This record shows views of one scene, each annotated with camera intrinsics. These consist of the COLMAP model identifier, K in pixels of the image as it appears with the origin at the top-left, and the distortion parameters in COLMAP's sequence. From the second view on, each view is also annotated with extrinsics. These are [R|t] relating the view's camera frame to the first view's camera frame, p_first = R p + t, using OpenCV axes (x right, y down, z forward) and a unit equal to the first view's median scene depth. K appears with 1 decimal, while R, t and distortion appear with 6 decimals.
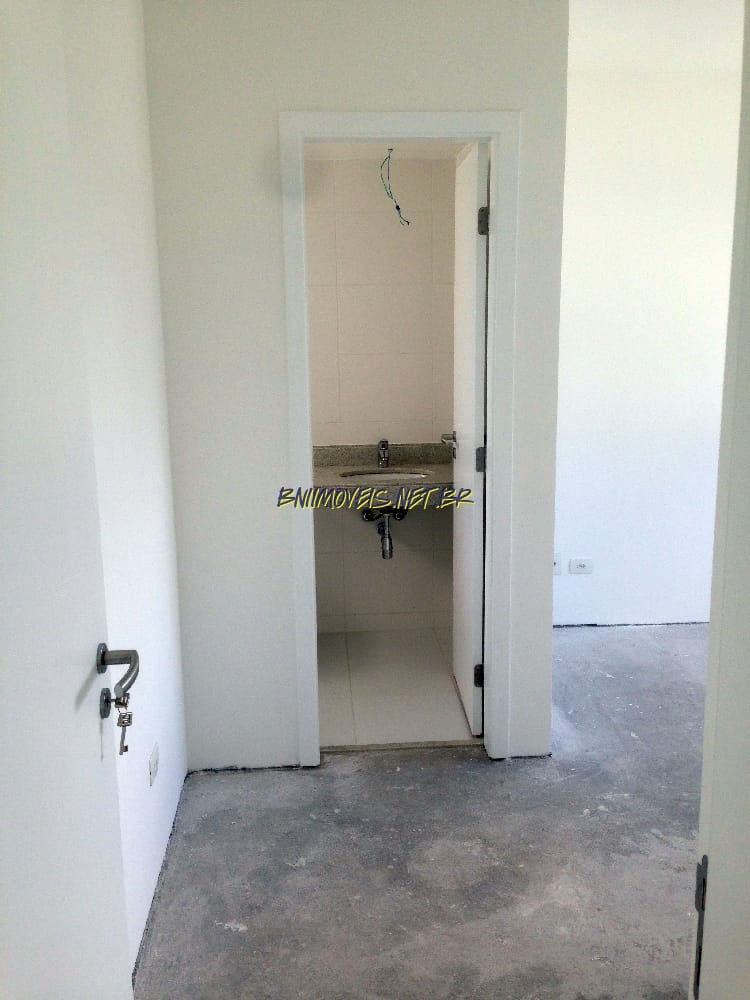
lens RADIAL K [[926.0, 0, 374.4], [0, 926.0, 495.1], [0, 0, 1]] dist [0.099951, -0.186519]
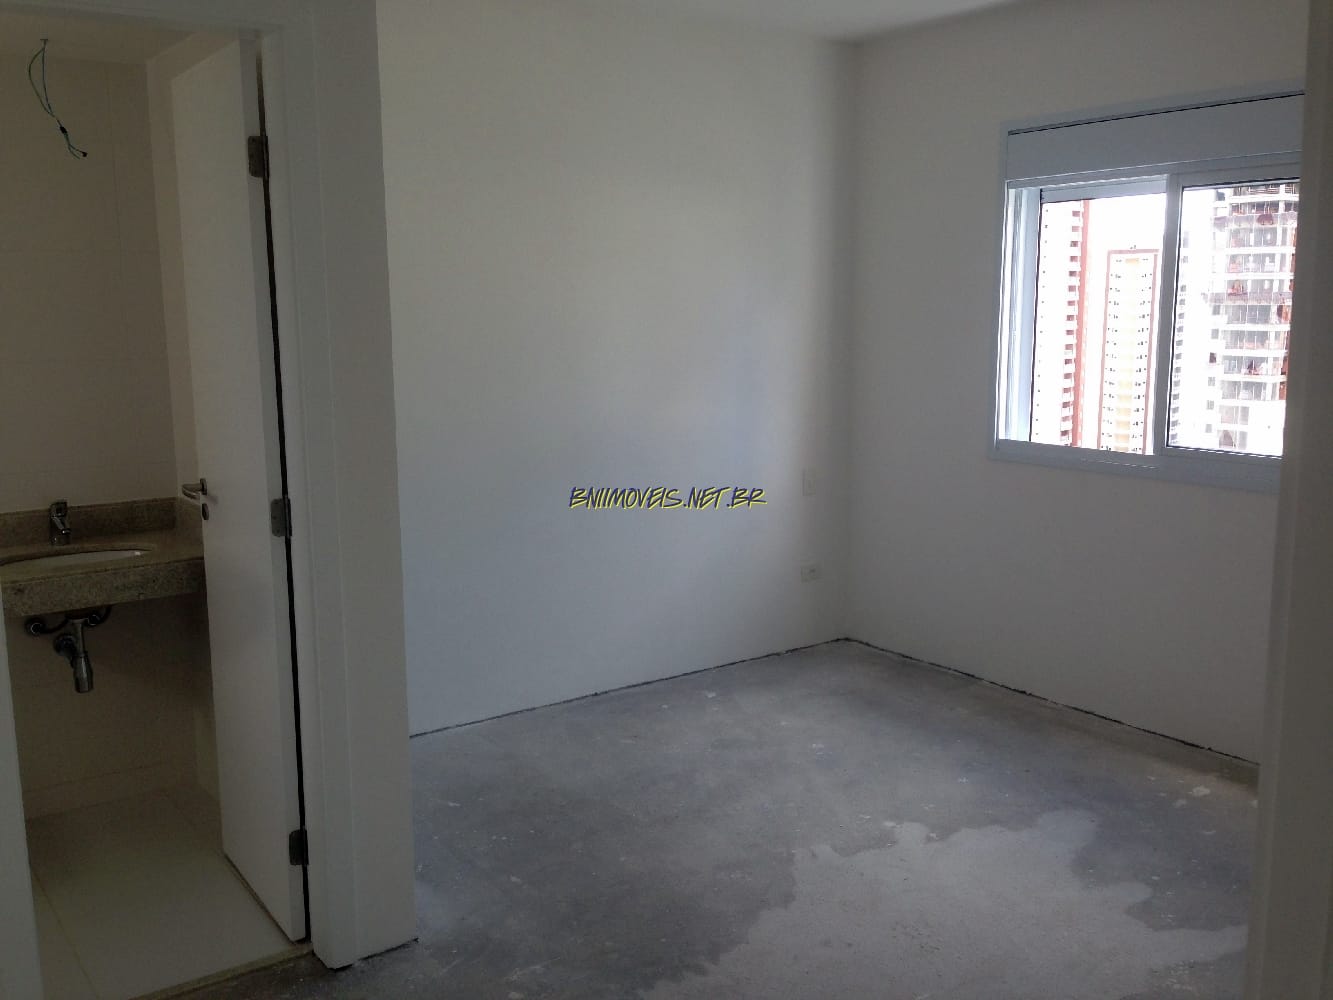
lens RADIAL K [[1234.3, 0, 666.5], [0, 1234.3, 500.0], [0, 0, 1]] dist [0.099951, -0.186519]
pose [[0.844037, -0.077466, 0.530661, -0.111201], [0.099349, 0.994971, -0.012773, -0.011382], [-0.527003, 0.063501, 0.847488, 0.103097]]
